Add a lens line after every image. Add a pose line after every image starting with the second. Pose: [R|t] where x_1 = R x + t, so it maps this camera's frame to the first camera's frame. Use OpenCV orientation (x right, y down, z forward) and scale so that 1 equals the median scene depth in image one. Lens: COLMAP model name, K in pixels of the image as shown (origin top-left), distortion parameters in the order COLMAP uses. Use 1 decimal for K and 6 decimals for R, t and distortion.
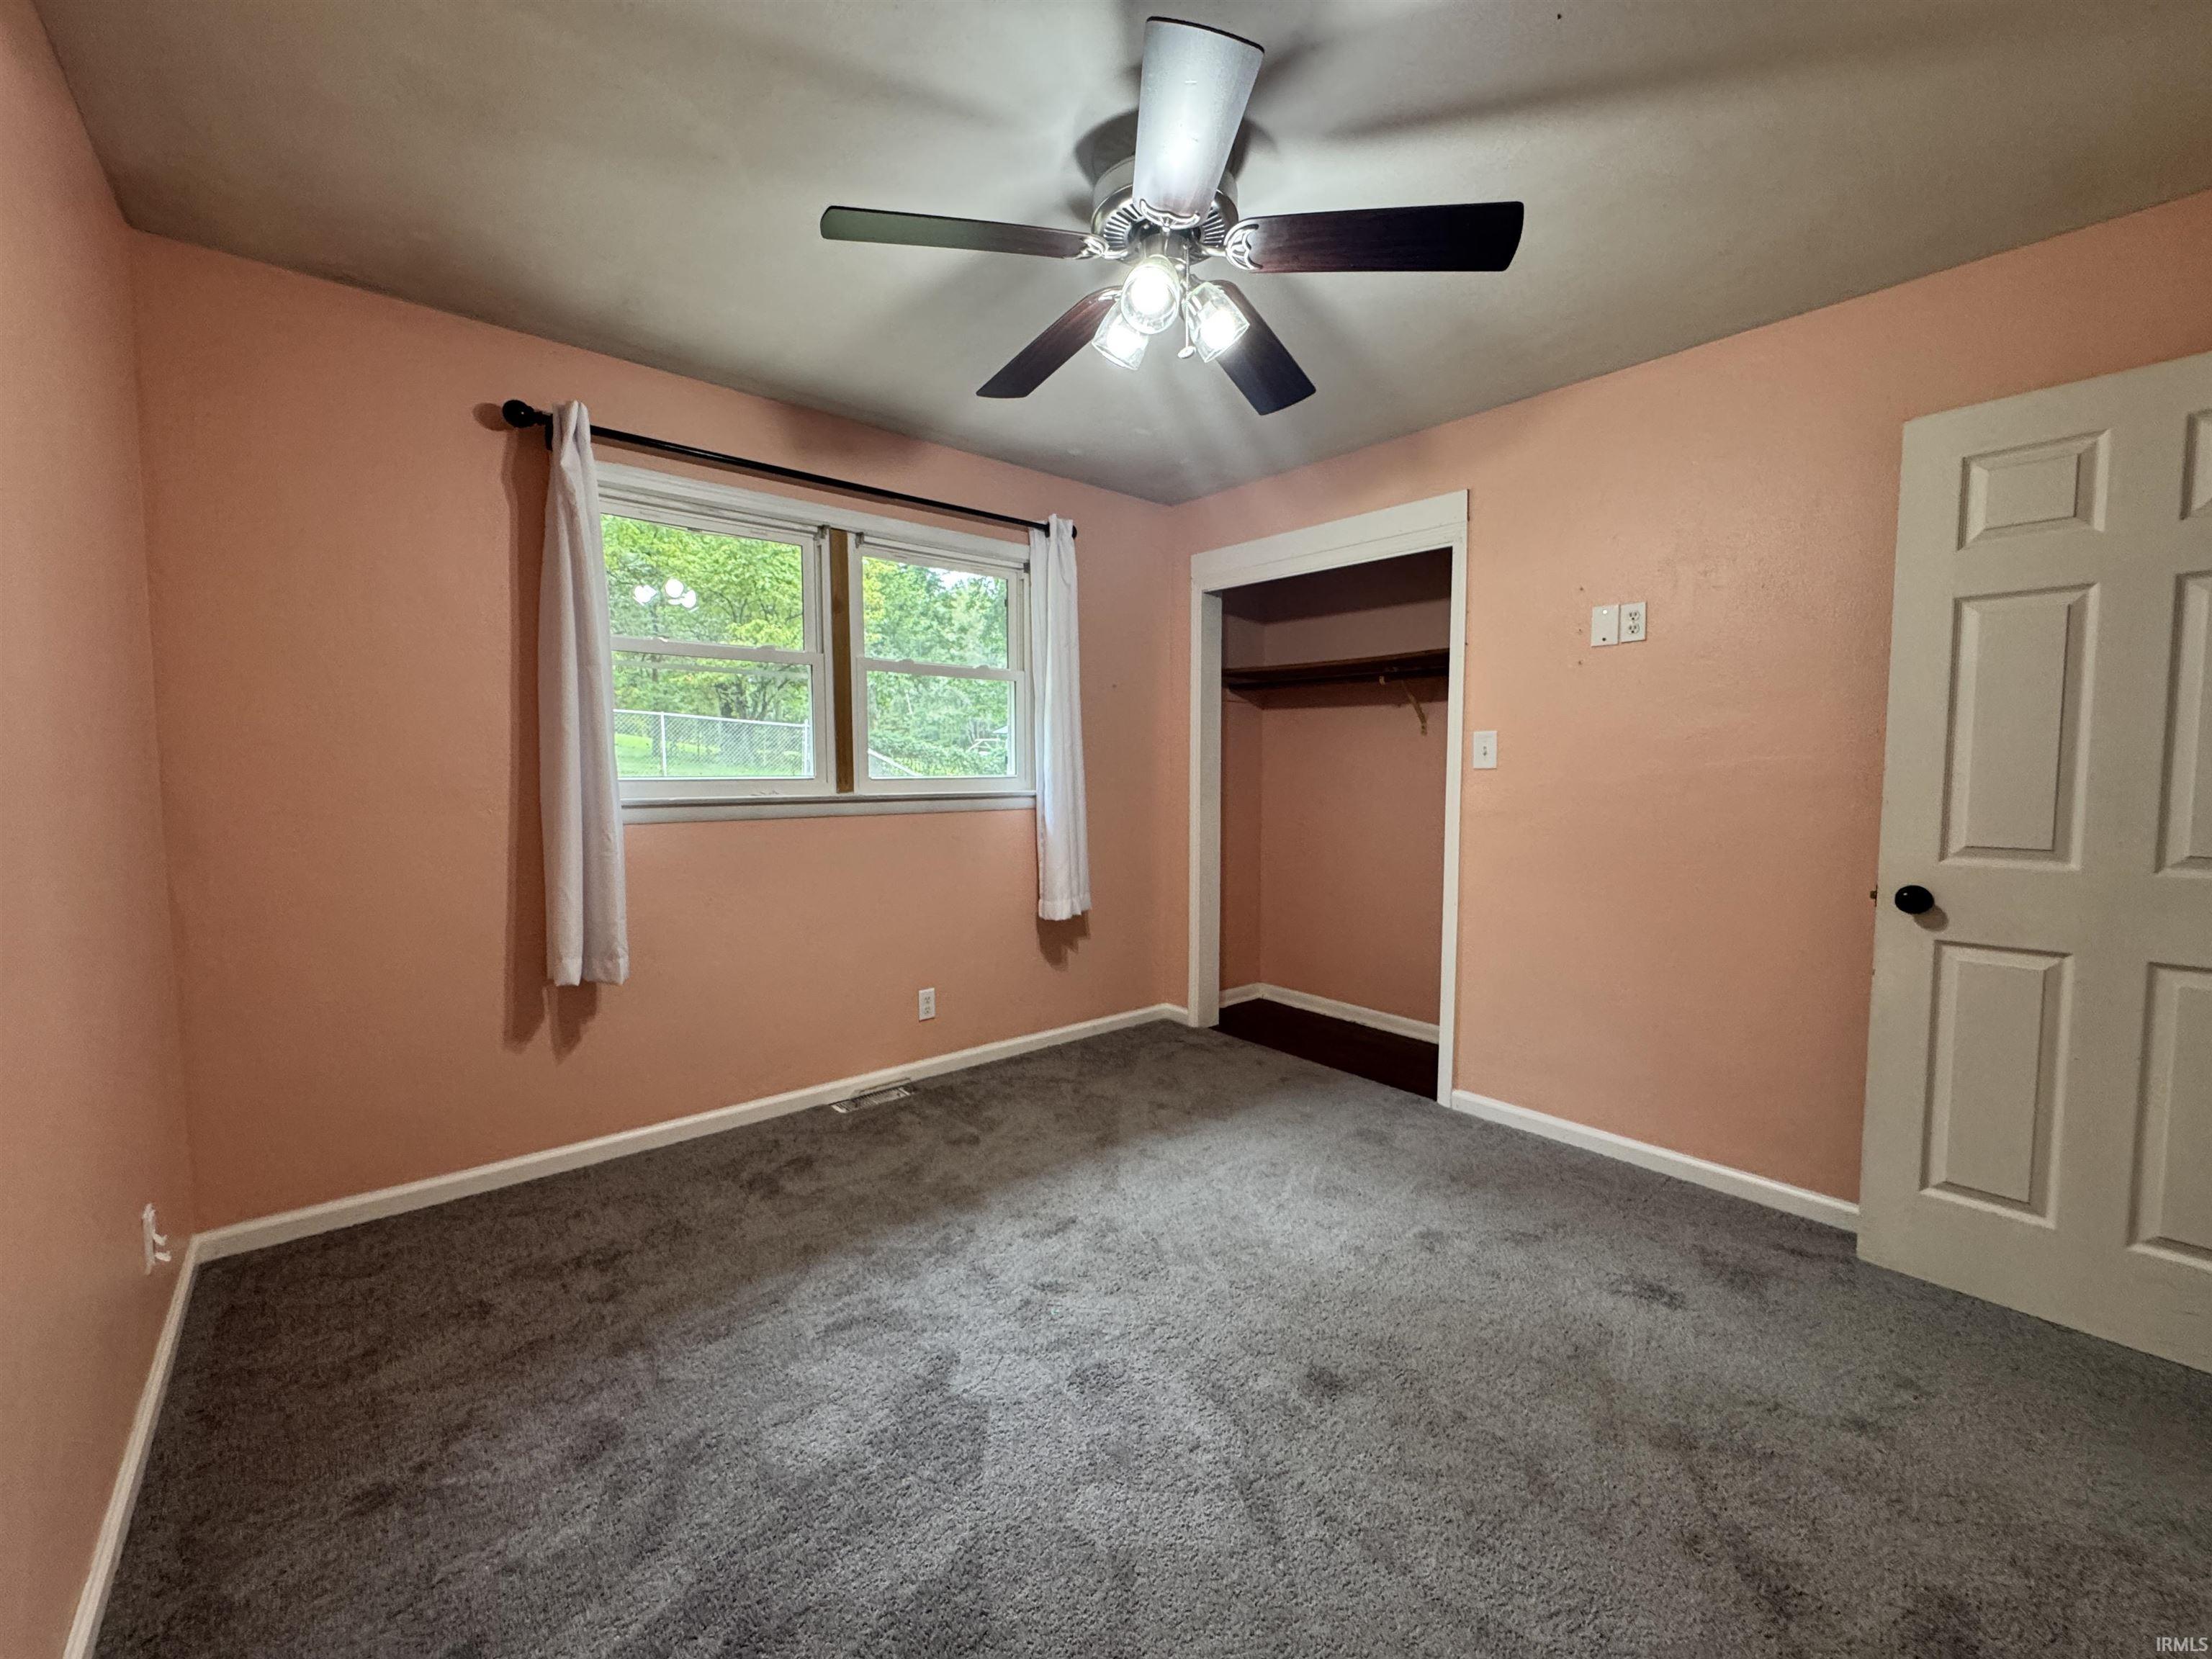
lens RADIAL K [[883.1, 0, 1104.4], [0, 883.1, 826.4], [0, 0, 1]] dist [-0.003931, 0.000518]
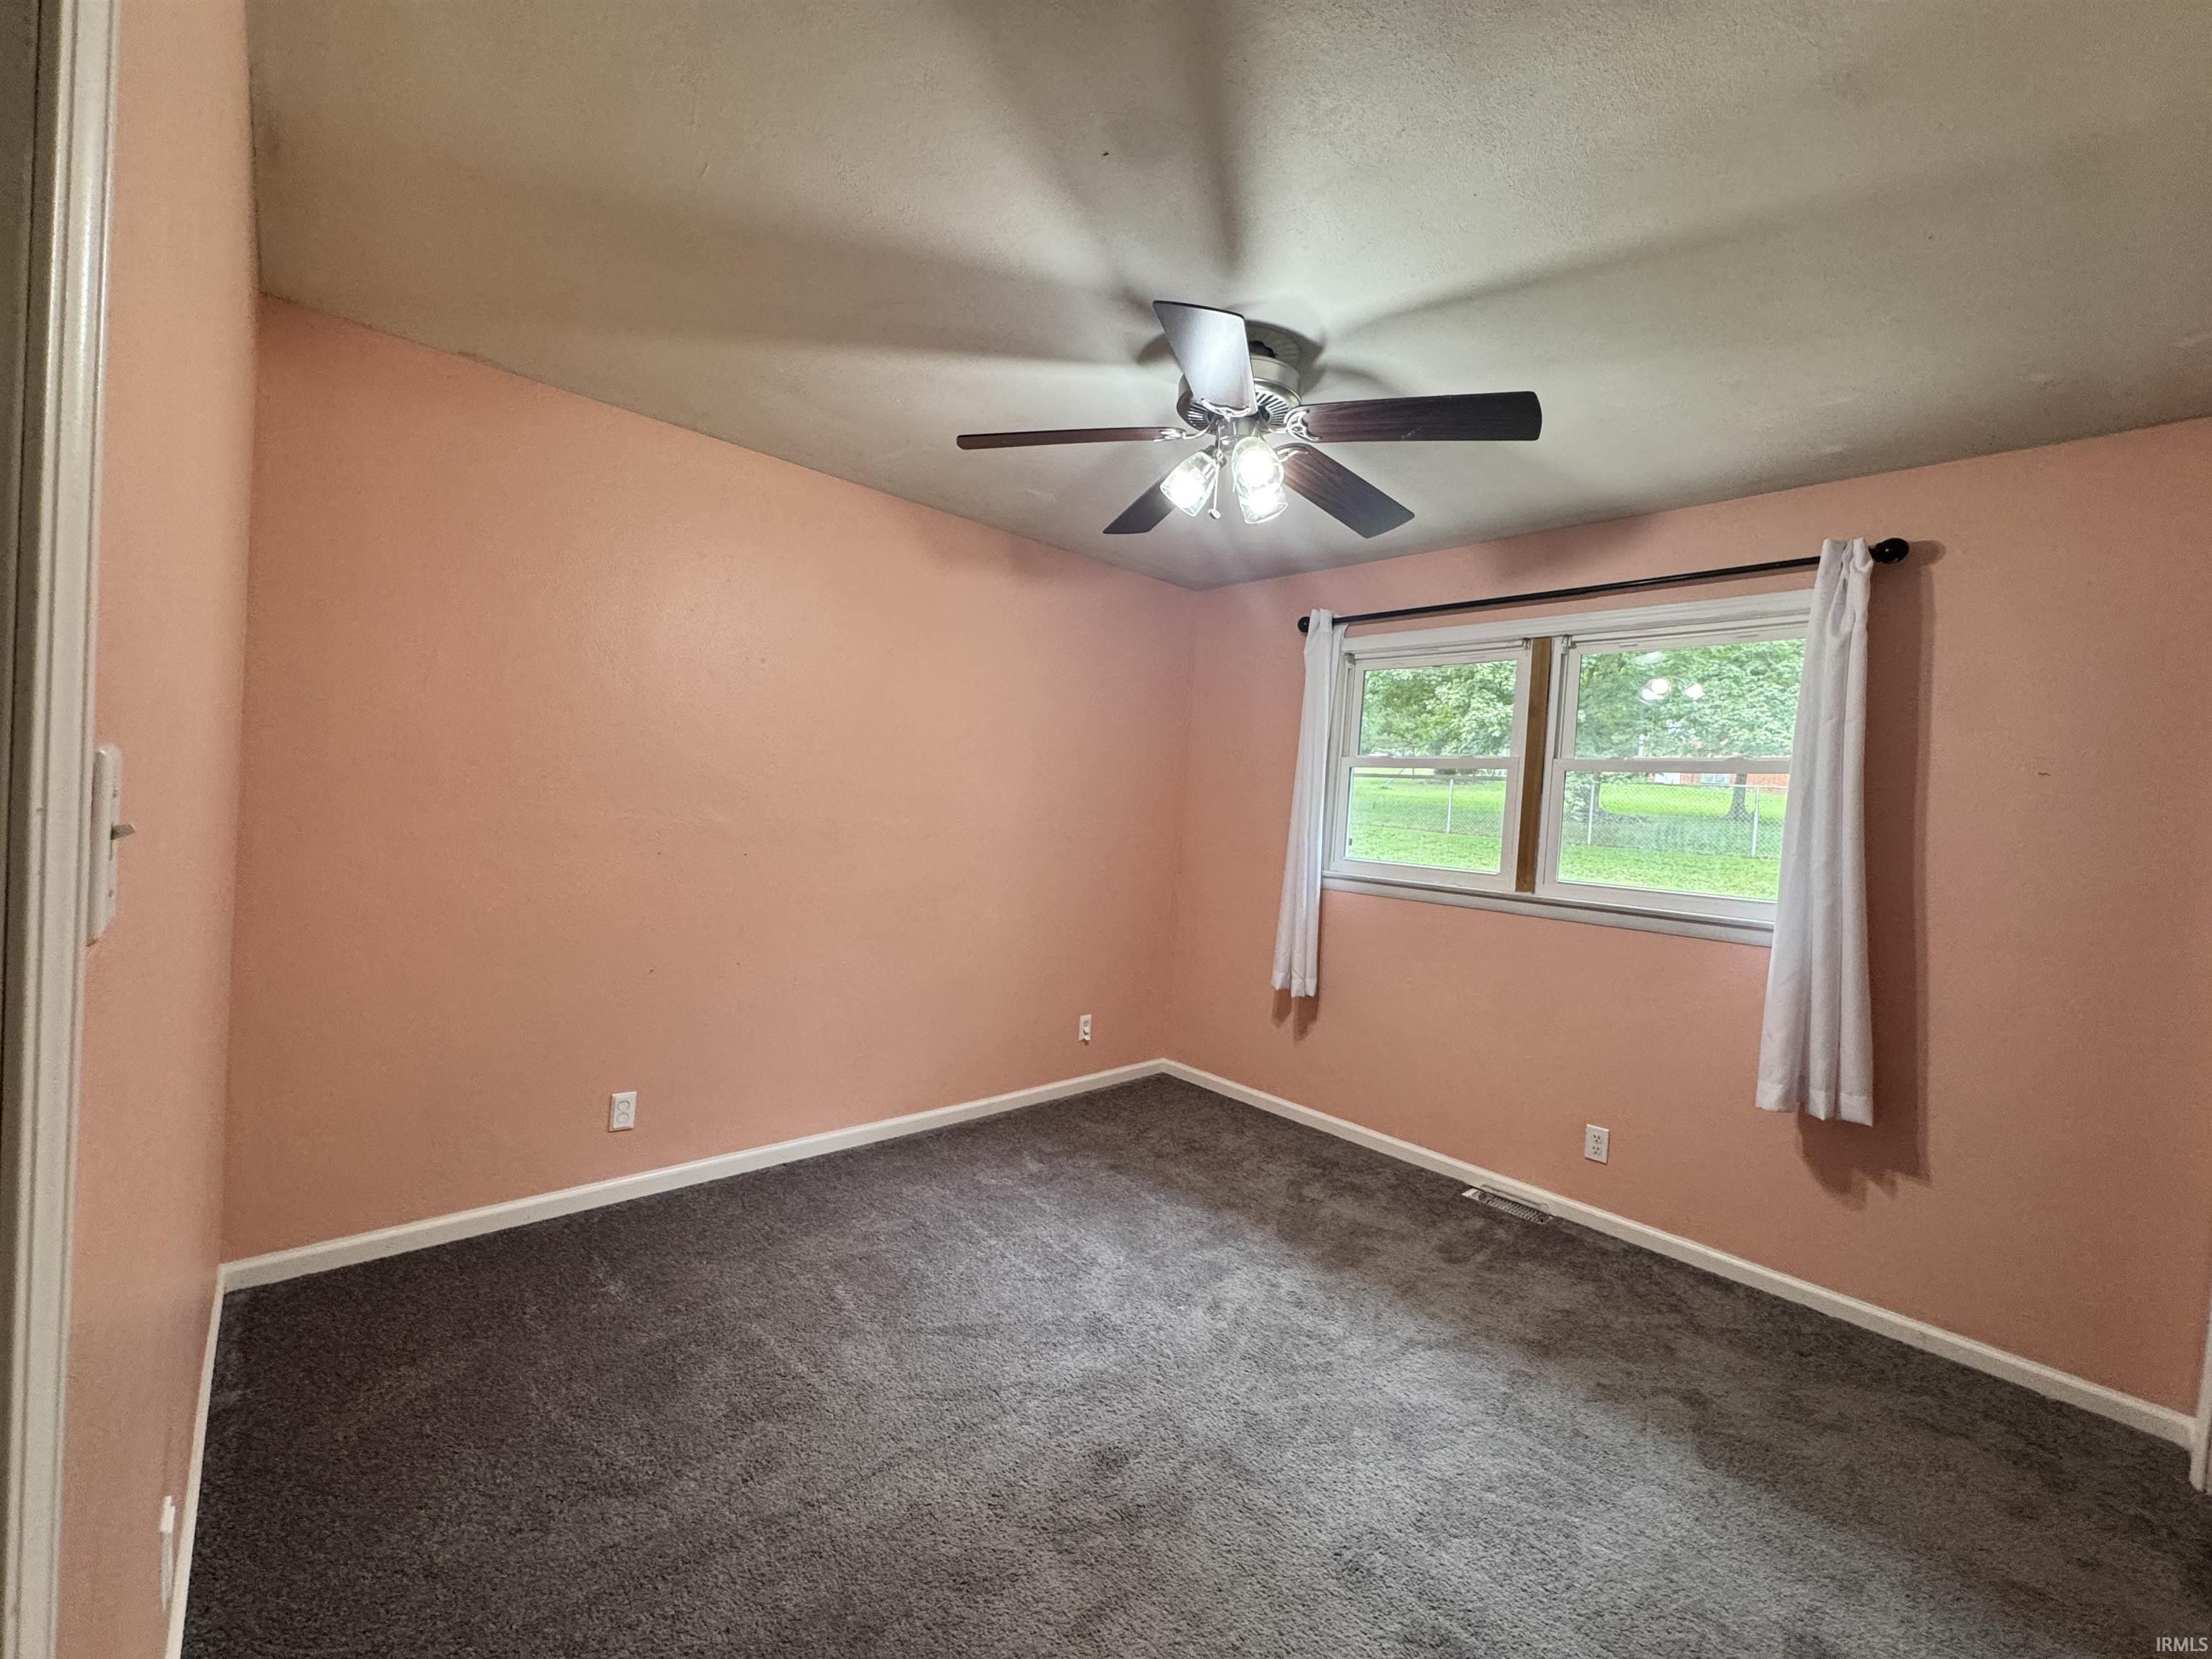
lens RADIAL K [[883.1, 0, 1104.4], [0, 883.1, 824.7], [0, 0, 1]] dist [-0.003931, 0.000518]
pose [[0.047595, 0.026150, -0.998524, 0.709864], [-0.133604, 0.990841, 0.019580, -0.071745], [0.989891, 0.132475, 0.050653, 0.470450]]
